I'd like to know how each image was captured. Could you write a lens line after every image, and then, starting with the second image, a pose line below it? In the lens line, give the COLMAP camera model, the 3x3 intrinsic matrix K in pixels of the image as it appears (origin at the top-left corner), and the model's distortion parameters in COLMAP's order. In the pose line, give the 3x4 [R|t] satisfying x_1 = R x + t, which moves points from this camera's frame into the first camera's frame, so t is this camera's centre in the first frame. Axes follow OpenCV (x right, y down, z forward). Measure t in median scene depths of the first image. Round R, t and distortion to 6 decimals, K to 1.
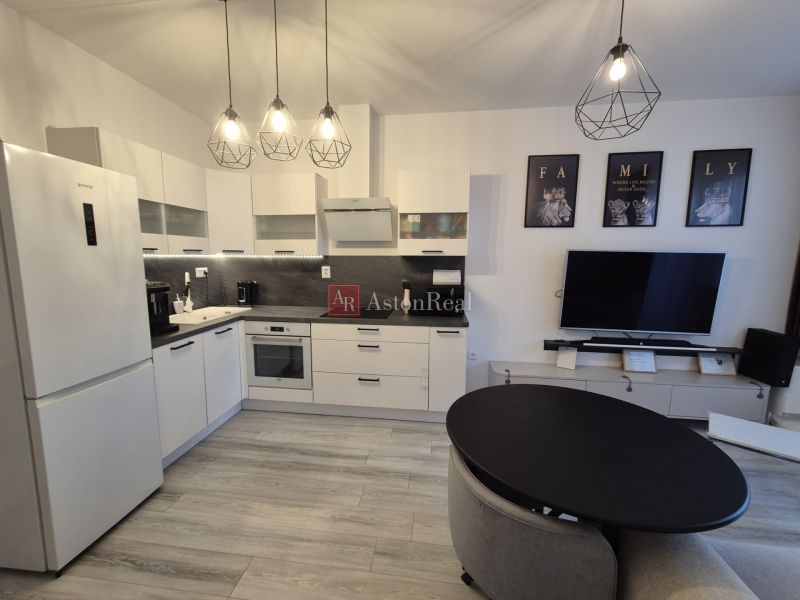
lens RADIAL K [[340.0, 0, 391.8], [0, 340.0, 298.3], [0, 0, 1]] dist [-0.001048, 0.000347]
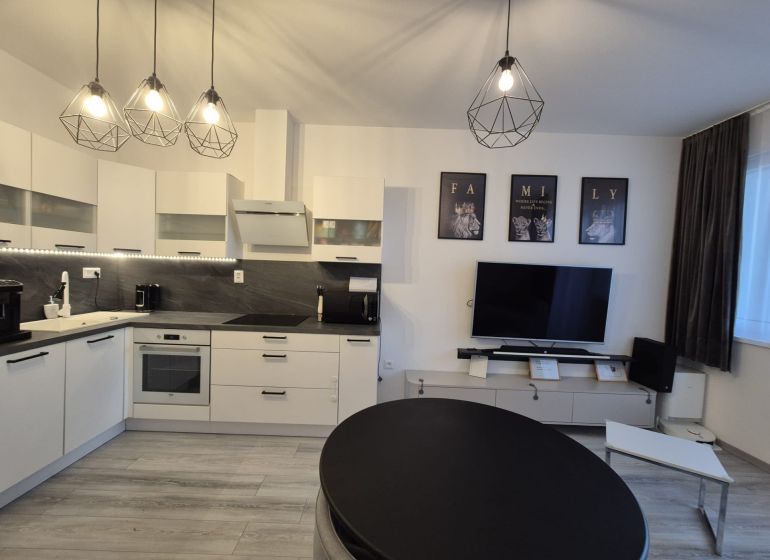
lens RADIAL K [[315.6, 0, 378.6], [0, 315.6, 278.5], [0, 0, 1]] dist [0.002265, 0.000057]
pose [[0.991051, 0.026707, 0.130784, 0.093125], [-0.014584, 0.995579, -0.092788, 0.005550], [-0.132684, 0.090050, 0.987059, 0.087816]]
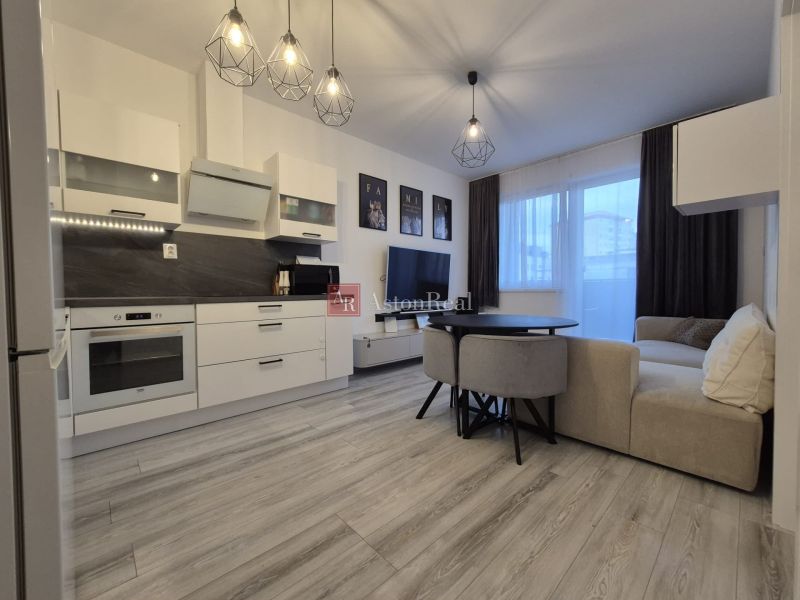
lens RADIAL K [[330.4, 0, 394.6], [0, 330.4, 298.3], [0, 0, 1]] dist [0.000384, 0.000308]
pose [[0.629956, -0.029680, 0.776063, -0.540782], [0.108035, 0.992903, -0.049722, 0.146743], [-0.769080, 0.115165, 0.628692, 0.153549]]
